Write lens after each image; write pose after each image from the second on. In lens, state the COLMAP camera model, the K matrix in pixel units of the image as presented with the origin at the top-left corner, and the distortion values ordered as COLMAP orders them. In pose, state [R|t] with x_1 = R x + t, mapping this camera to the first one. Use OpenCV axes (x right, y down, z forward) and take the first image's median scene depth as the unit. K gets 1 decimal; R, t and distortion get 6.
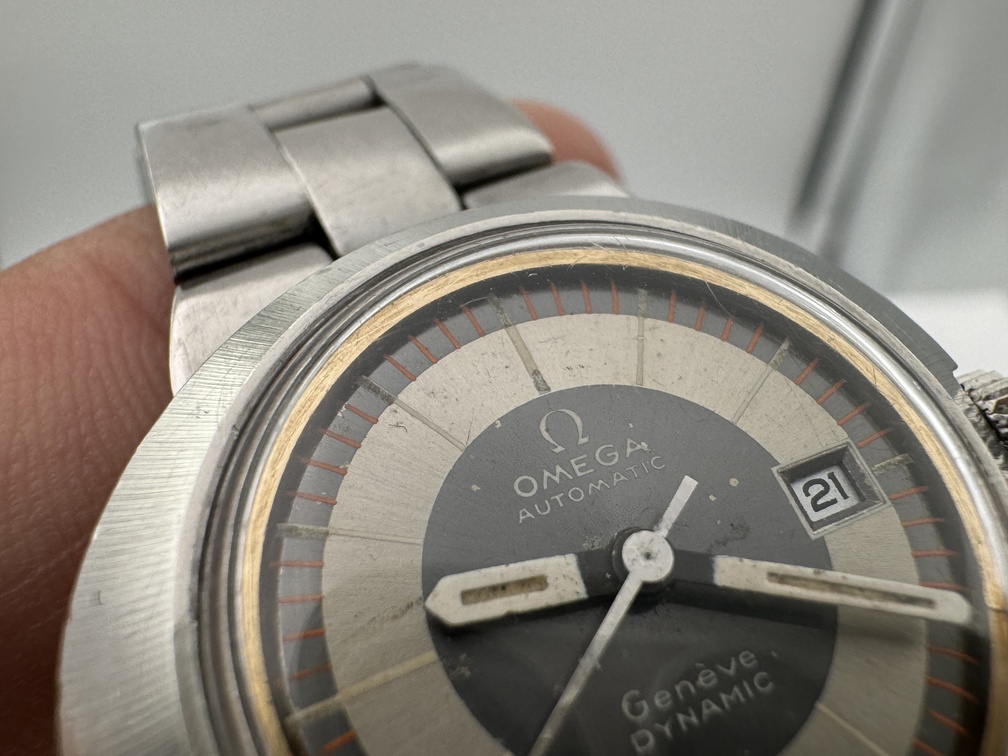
lens RADIAL K [[939.6, 0, 504.0], [0, 939.6, 378.0], [0, 0, 1]] dist [0.012123, -0.138496]
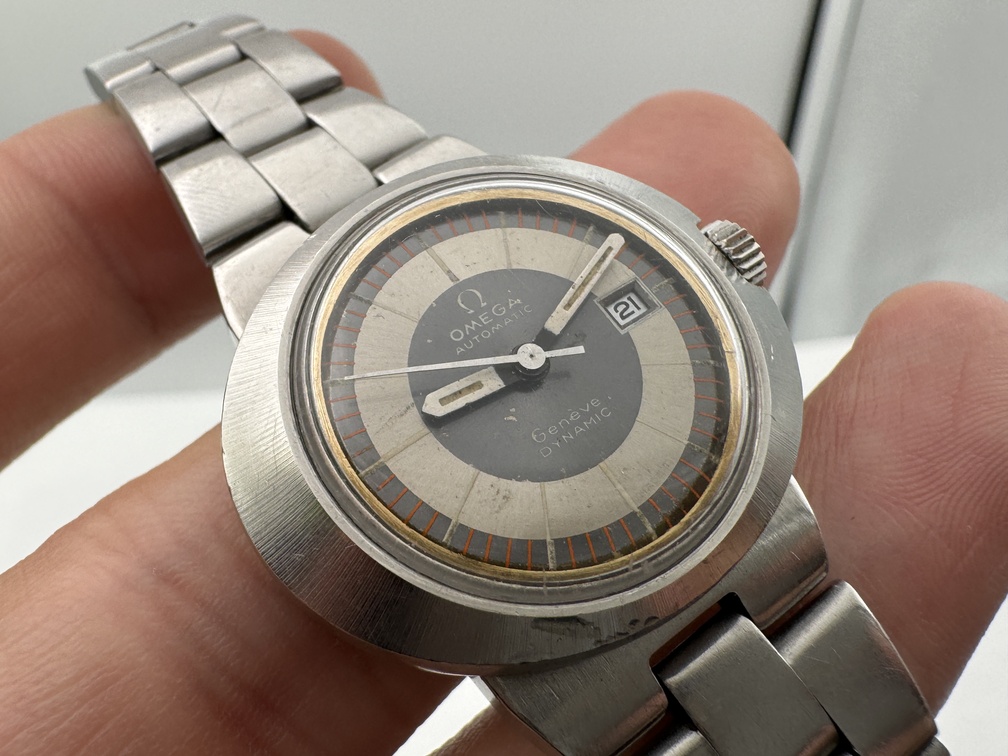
lens RADIAL K [[991.9, 0, 410.8], [0, 991.9, 341.8], [0, 0, 1]] dist [0.004660, 0.005226]
pose [[0.981141, -0.191587, 0.025611, -0.107229], [0.190632, 0.981015, 0.035634, 0.042511], [-0.031952, -0.030079, 0.999037, -0.823928]]
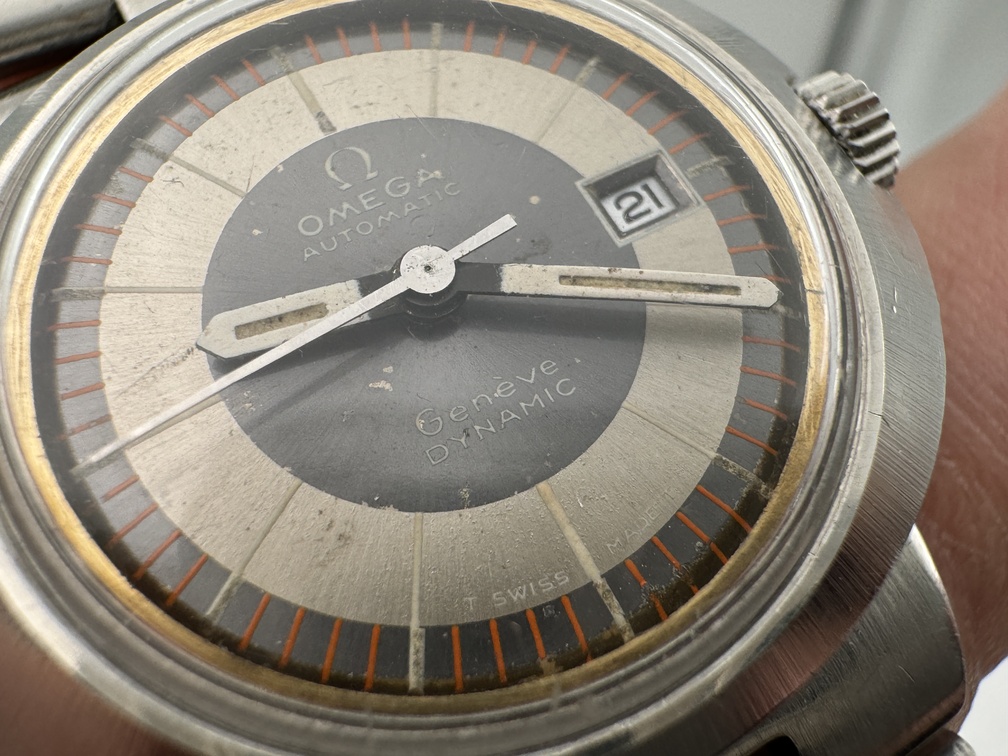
lens RADIAL K [[939.6, 0, 504.0], [0, 939.6, 378.0], [0, 0, 1]] dist [0.012123, -0.138496]
pose [[0.992504, -0.120194, -0.022098, 0.211721], [0.121838, 0.987254, 0.102400, 0.186470], [0.009508, -0.104325, 0.994498, 0.033338]]
